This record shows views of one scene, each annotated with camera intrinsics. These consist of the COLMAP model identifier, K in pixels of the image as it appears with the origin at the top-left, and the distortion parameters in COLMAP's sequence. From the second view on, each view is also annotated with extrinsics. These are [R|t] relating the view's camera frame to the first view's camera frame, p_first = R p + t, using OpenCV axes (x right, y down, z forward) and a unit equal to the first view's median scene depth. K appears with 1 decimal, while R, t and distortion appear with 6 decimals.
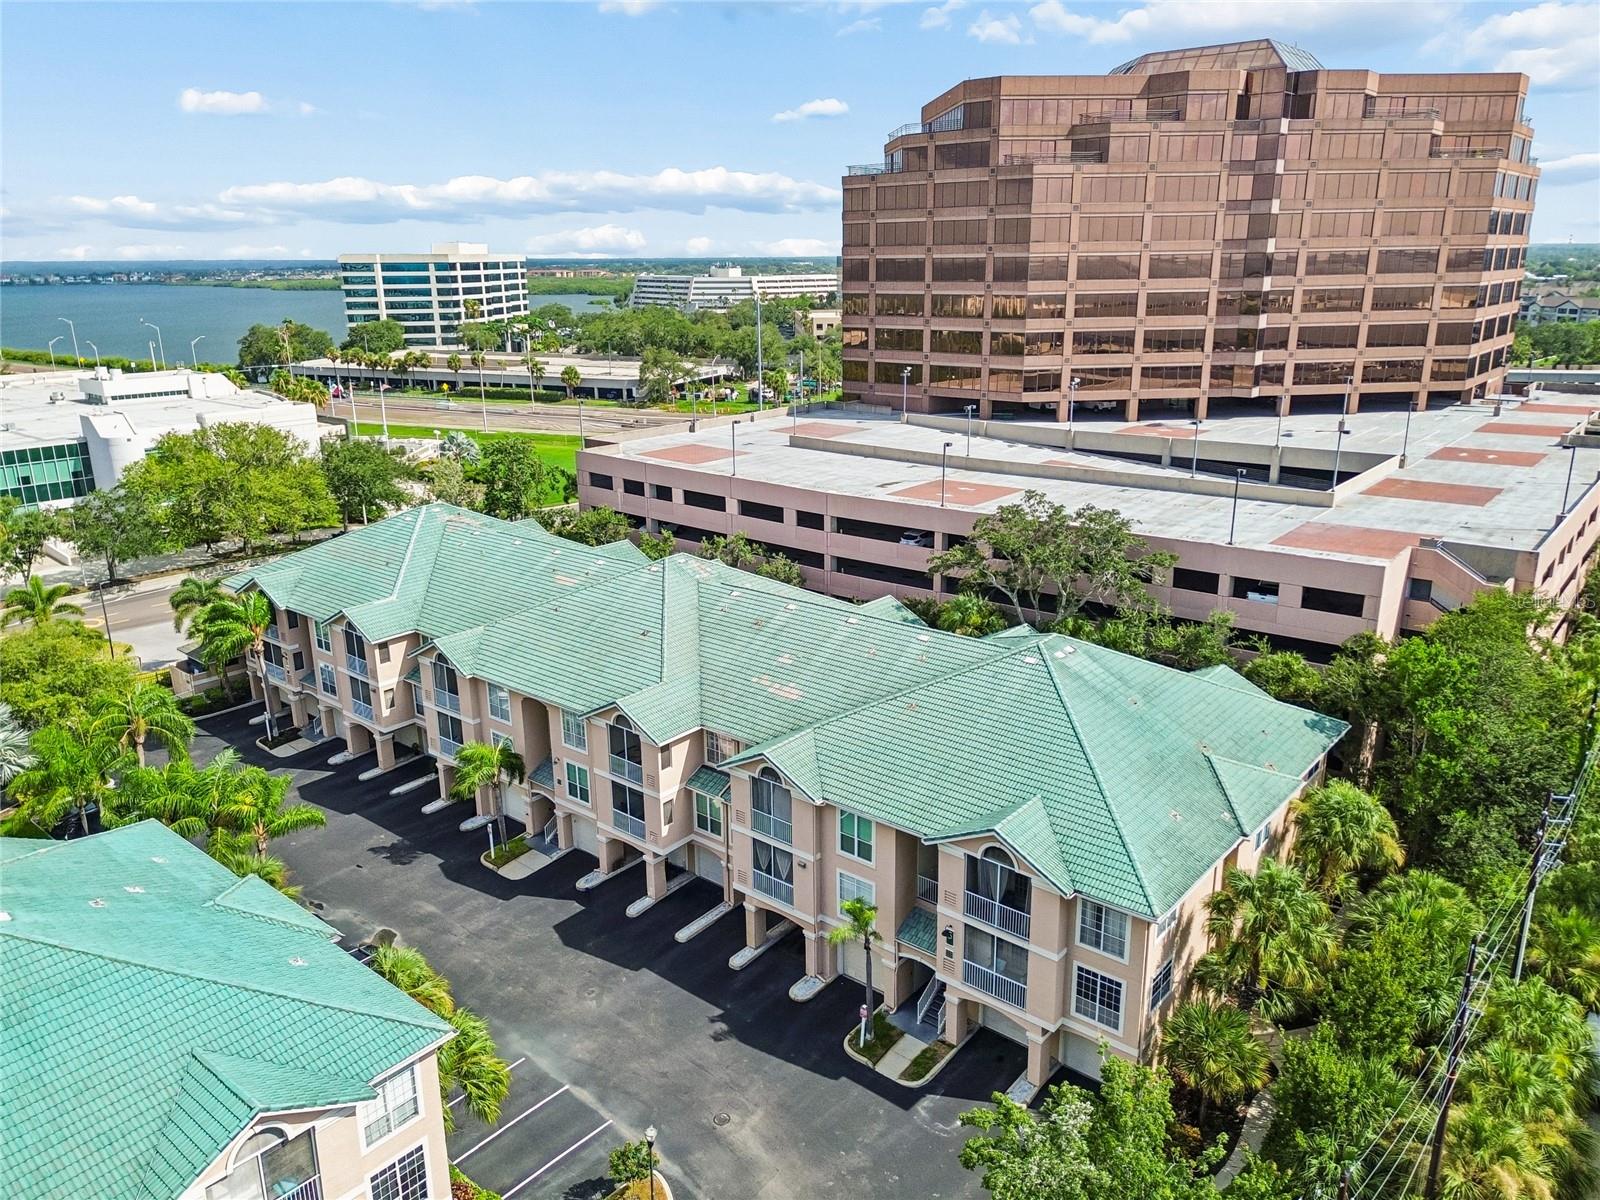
lens RADIAL K [[1134.1, 0, 800.0], [0, 1134.1, 600.0], [0, 0, 1]] dist [0.050336, -0.041332]
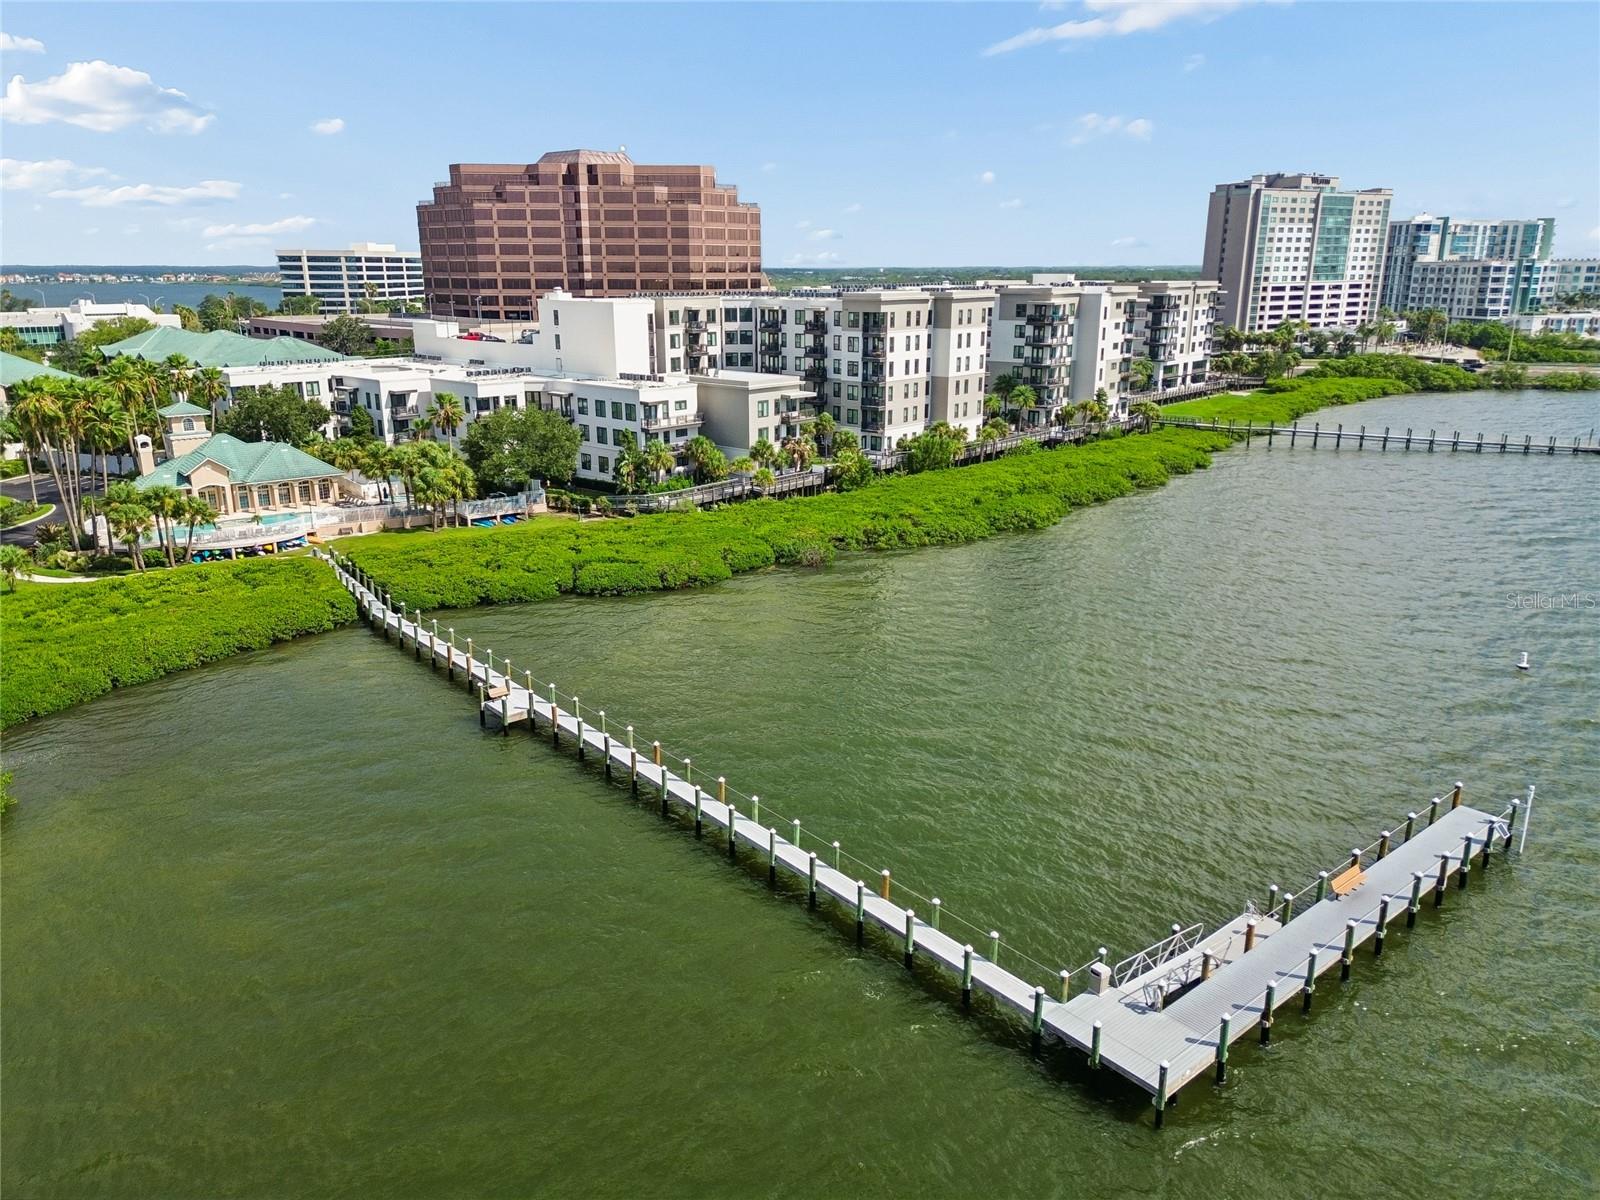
lens RADIAL K [[1134.1, 0, 800.0], [0, 1134.1, 600.0], [0, 0, 1]] dist [0.050336, -0.041332]
pose [[0.999107, 0.023527, -0.035093, 0.303259], [-0.023918, 0.999656, -0.010754, 0.132247], [0.034827, 0.011584, 0.999326, -0.393515]]
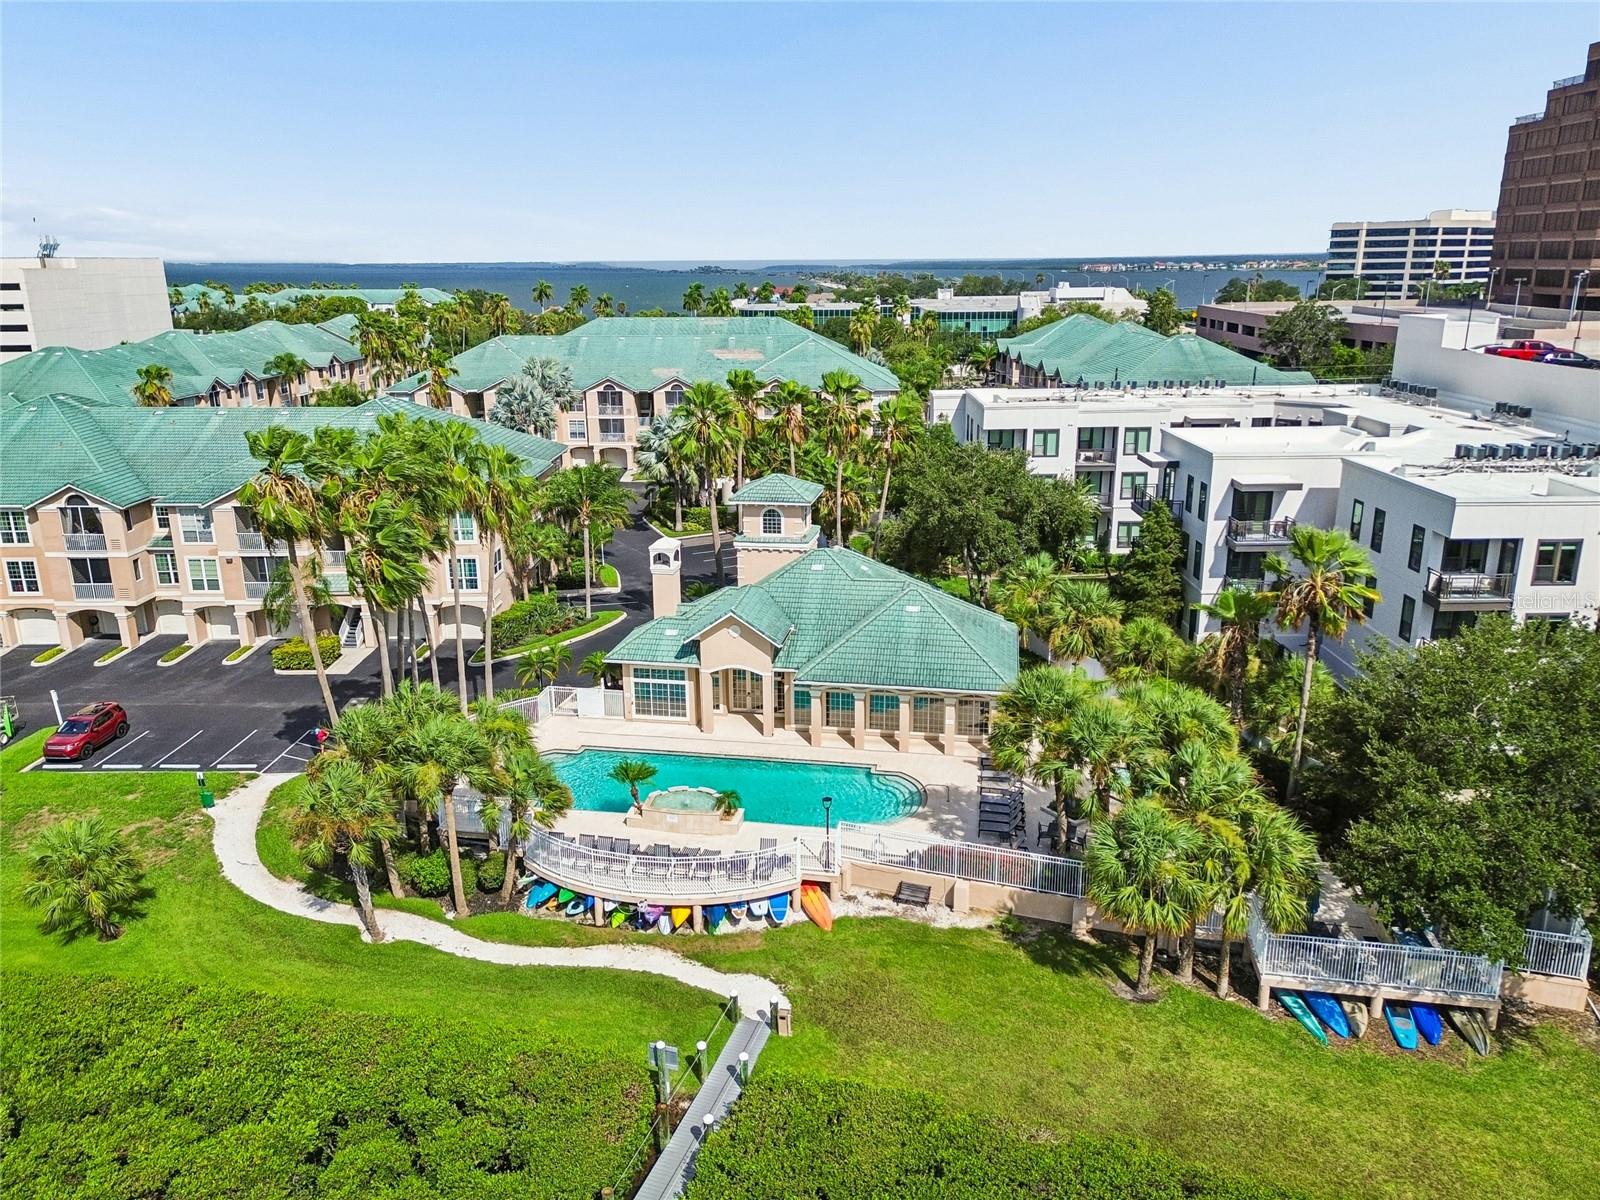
lens RADIAL K [[1134.1, 0, 800.0], [0, 1134.1, 600.0], [0, 0, 1]] dist [0.050336, -0.041332]
pose [[0.619881, 0.229511, -0.750381, 0.230870], [-0.225612, 0.968021, 0.109703, 0.068381], [0.751563, 0.101293, 0.651838, -0.144013]]
